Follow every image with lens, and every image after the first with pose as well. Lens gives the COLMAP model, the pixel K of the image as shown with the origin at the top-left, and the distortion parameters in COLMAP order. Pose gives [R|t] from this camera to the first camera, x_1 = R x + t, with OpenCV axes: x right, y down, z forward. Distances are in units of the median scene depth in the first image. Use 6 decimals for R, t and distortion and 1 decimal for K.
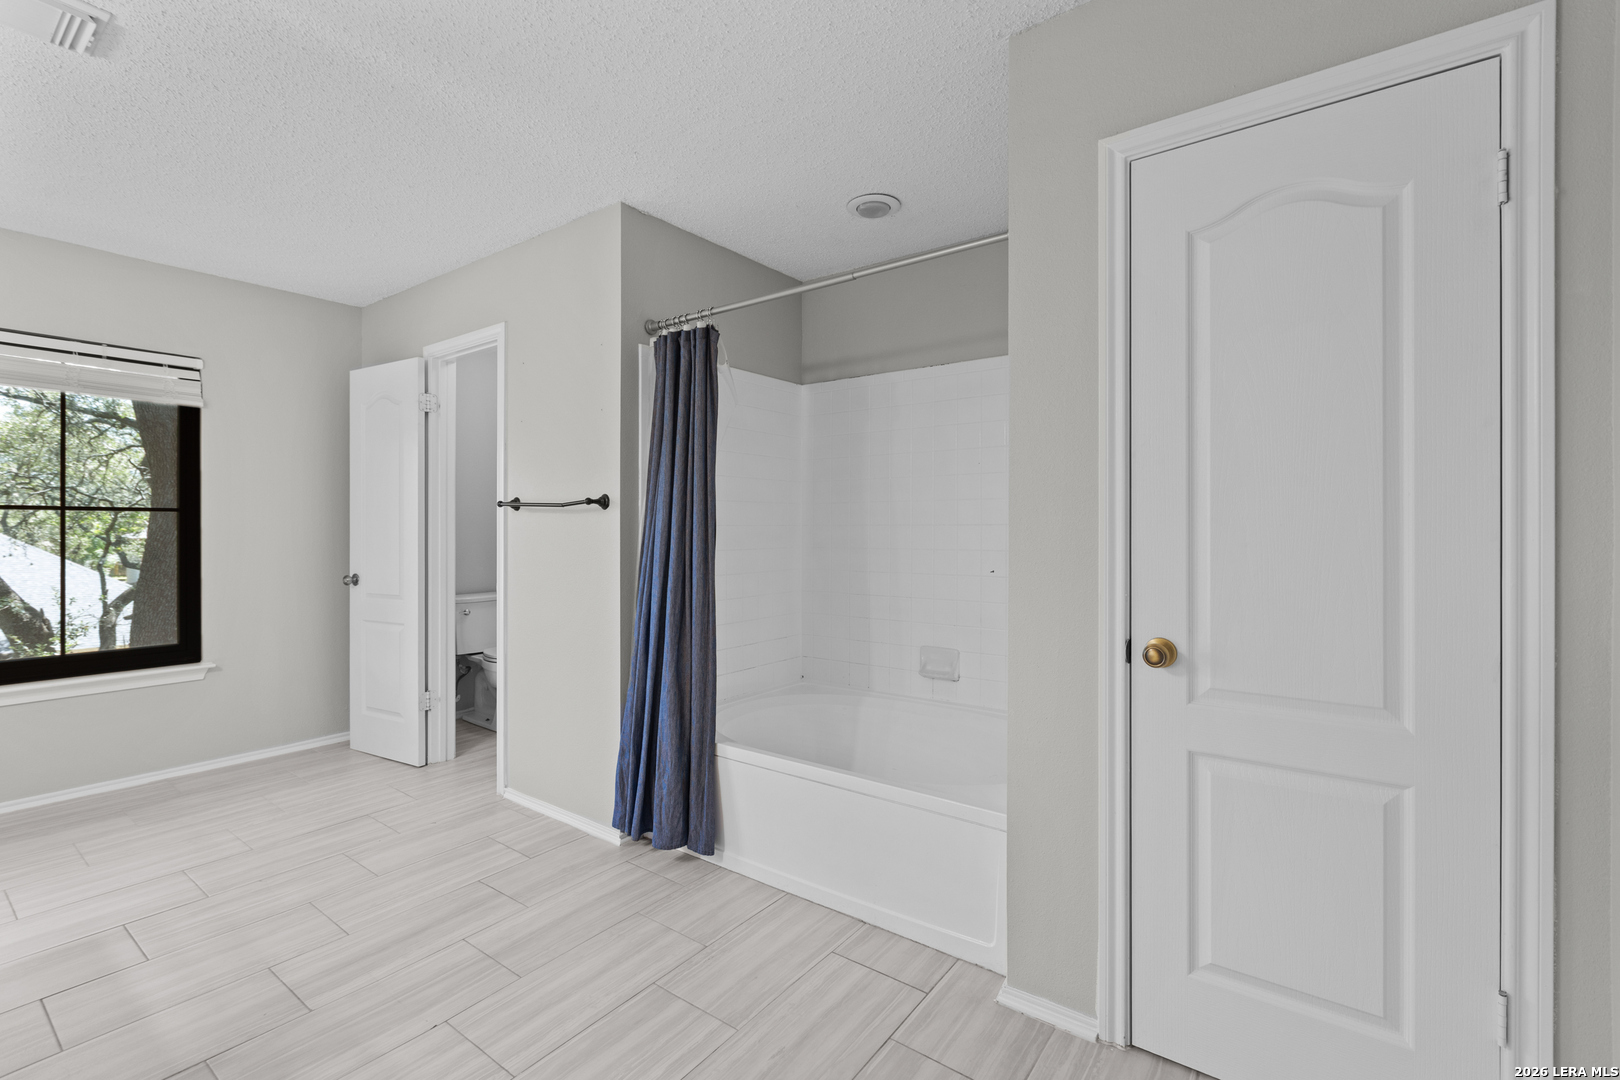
lens RADIAL K [[721.5, 0, 799.1], [0, 721.5, 525.7], [0, 0, 1]] dist [-0.000476, -0.001162]
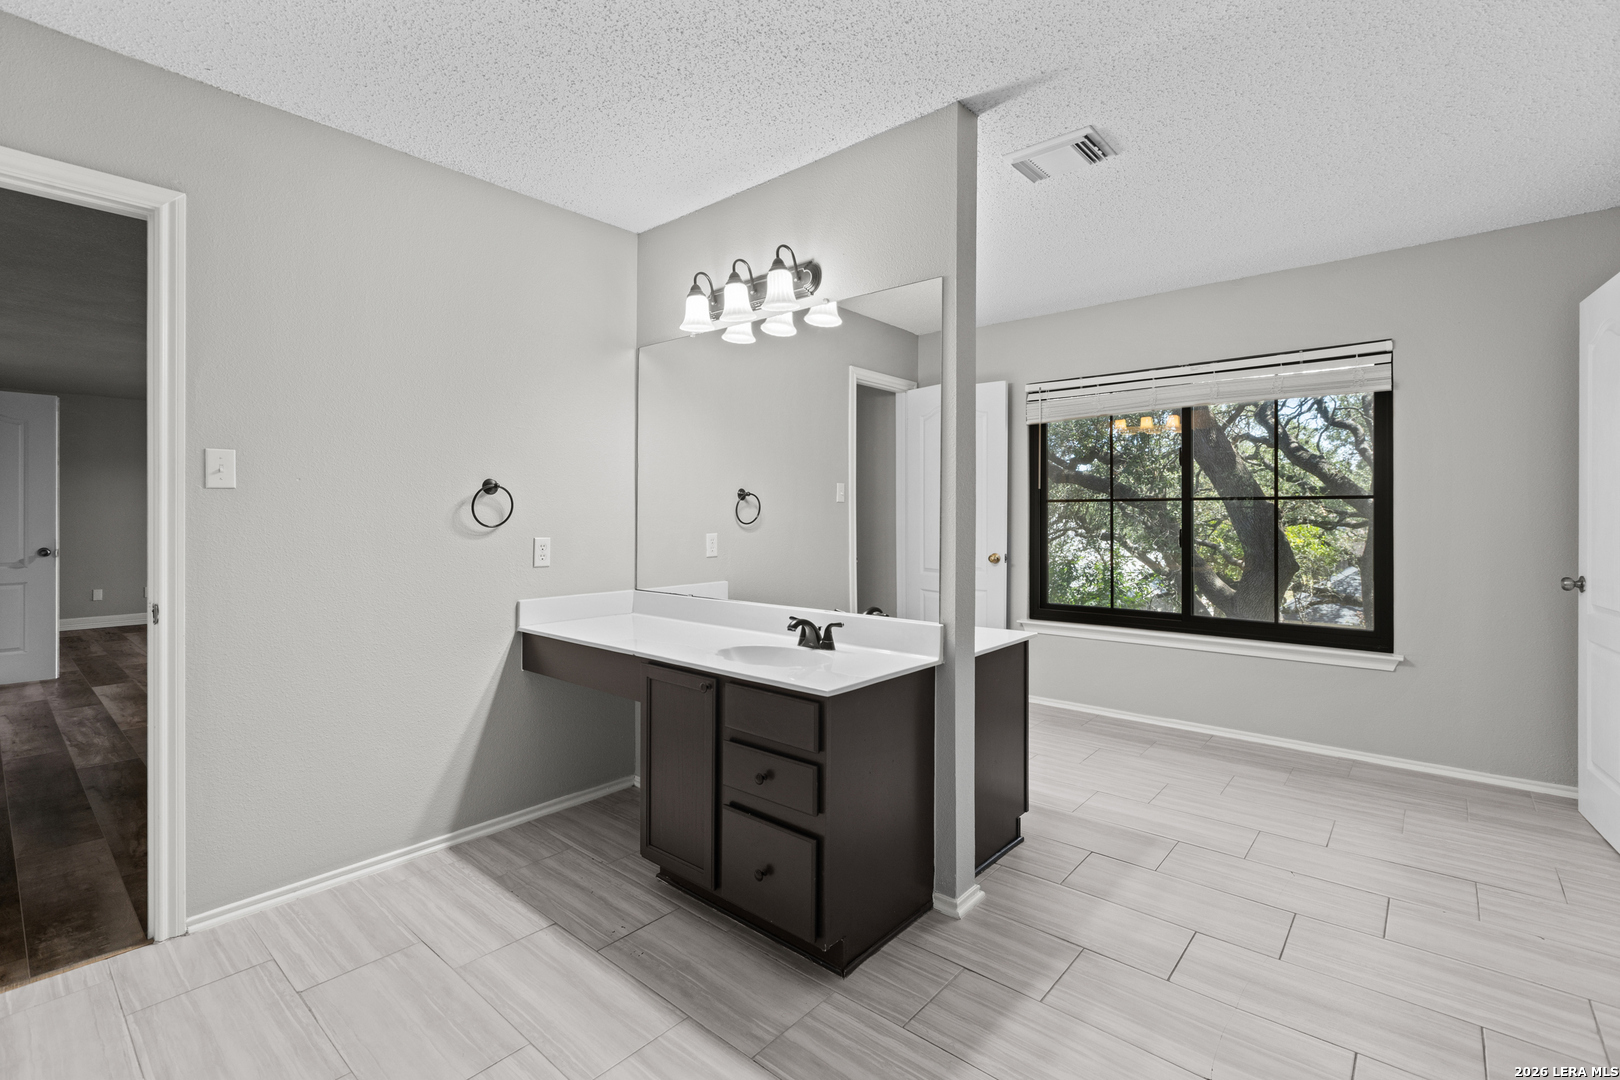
lens RADIAL K [[721.5, 0, 787.3], [0, 721.5, 518.5], [0, 0, 1]] dist [-0.000476, -0.001162]
pose [[-0.088717, 0.003670, -0.996050, 0.256072], [0.005006, 0.999982, 0.003238, 0.001293], [0.996044, -0.004699, -0.088733, 0.348109]]
